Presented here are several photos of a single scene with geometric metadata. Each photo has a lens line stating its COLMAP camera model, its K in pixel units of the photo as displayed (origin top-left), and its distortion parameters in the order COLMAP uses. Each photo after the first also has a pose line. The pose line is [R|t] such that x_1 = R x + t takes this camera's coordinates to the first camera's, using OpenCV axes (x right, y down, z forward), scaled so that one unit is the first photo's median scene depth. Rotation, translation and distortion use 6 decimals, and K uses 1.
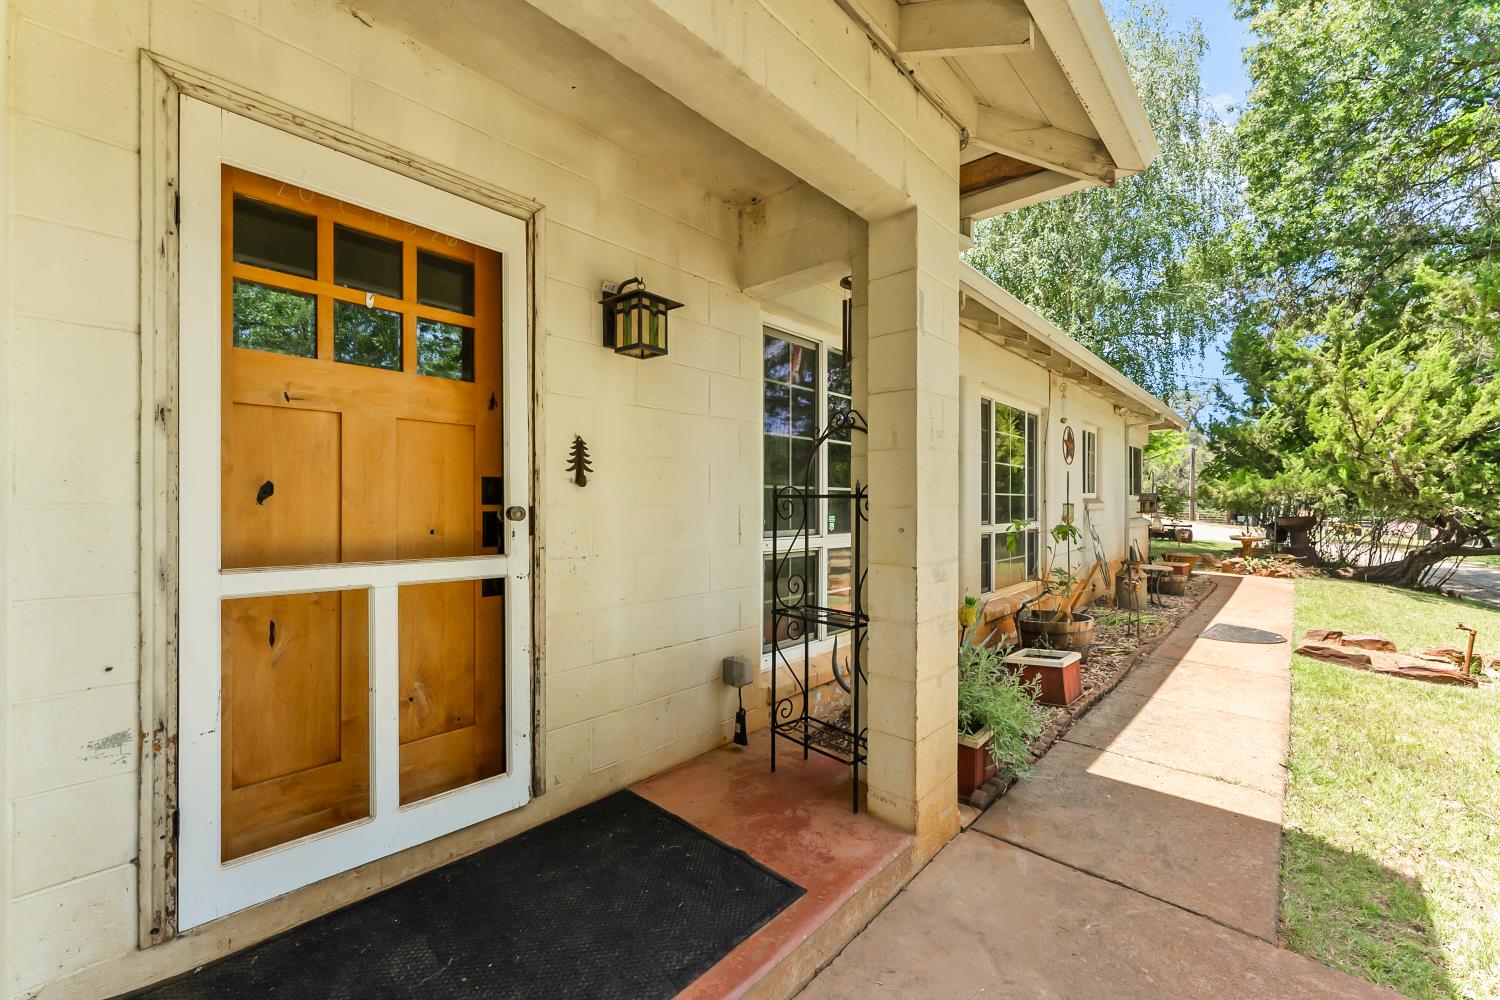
lens RADIAL K [[601.0, 0, 740.3], [0, 601.0, 505.4], [0, 0, 1]] dist [0.003563, -0.000985]
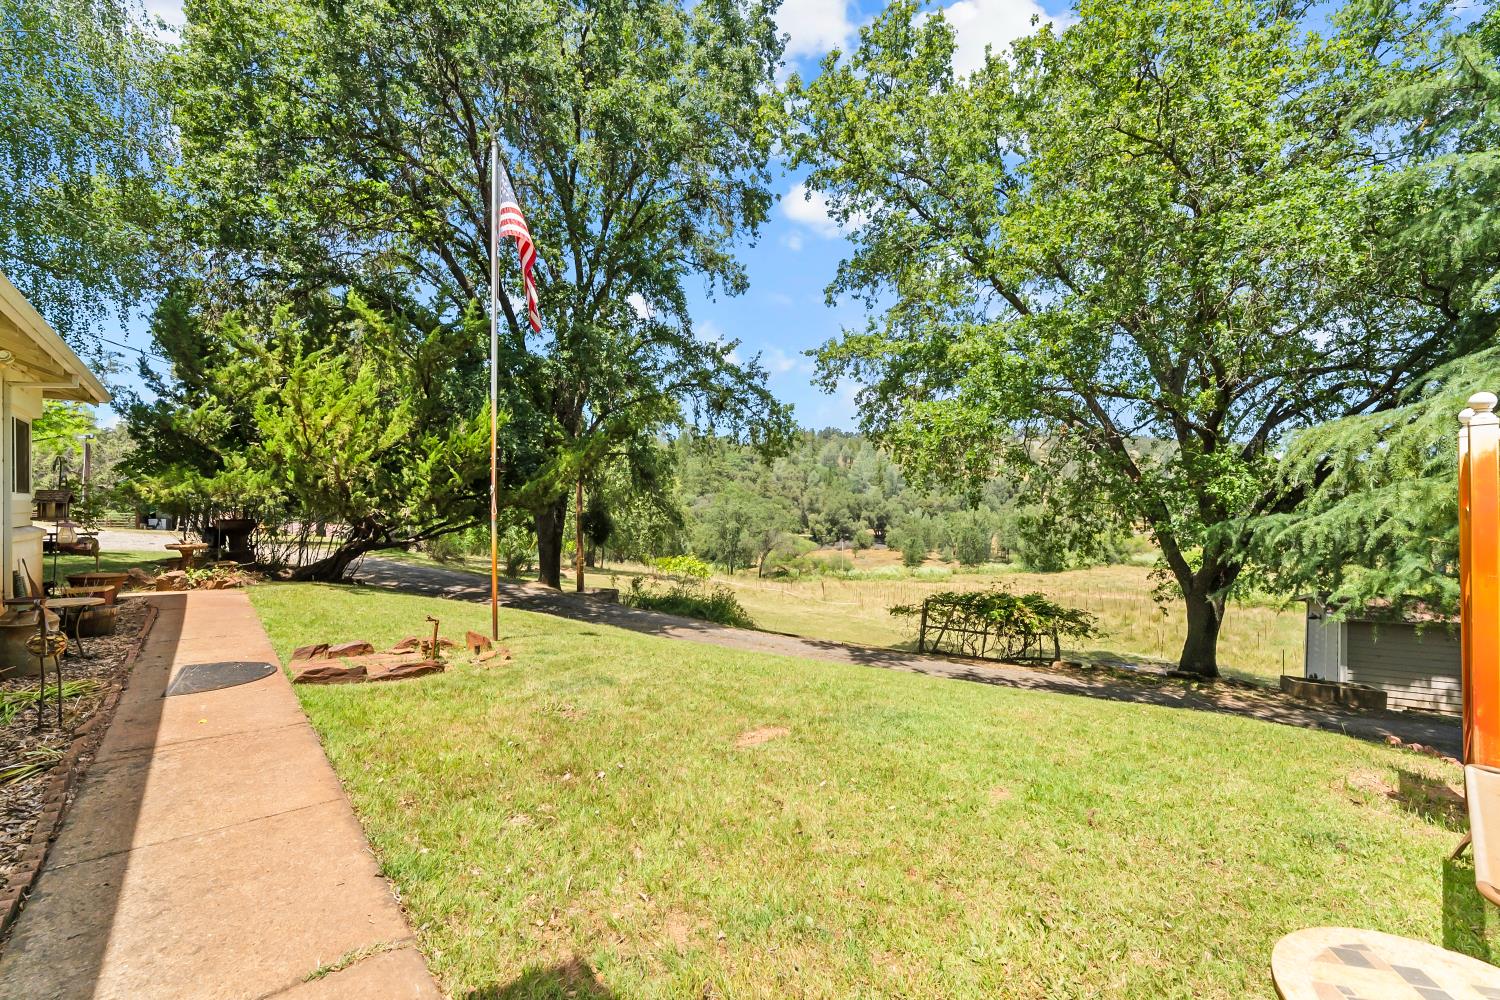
lens RADIAL K [[601.0, 0, 739.7], [0, 601.0, 510.3], [0, 0, 1]] dist [0.003563, -0.000985]
pose [[0.090275, -0.003998, 0.995909, 0.072541], [-0.001481, 0.999990, 0.004148, -0.000916], [-0.995916, -0.001849, 0.090269, 0.159948]]
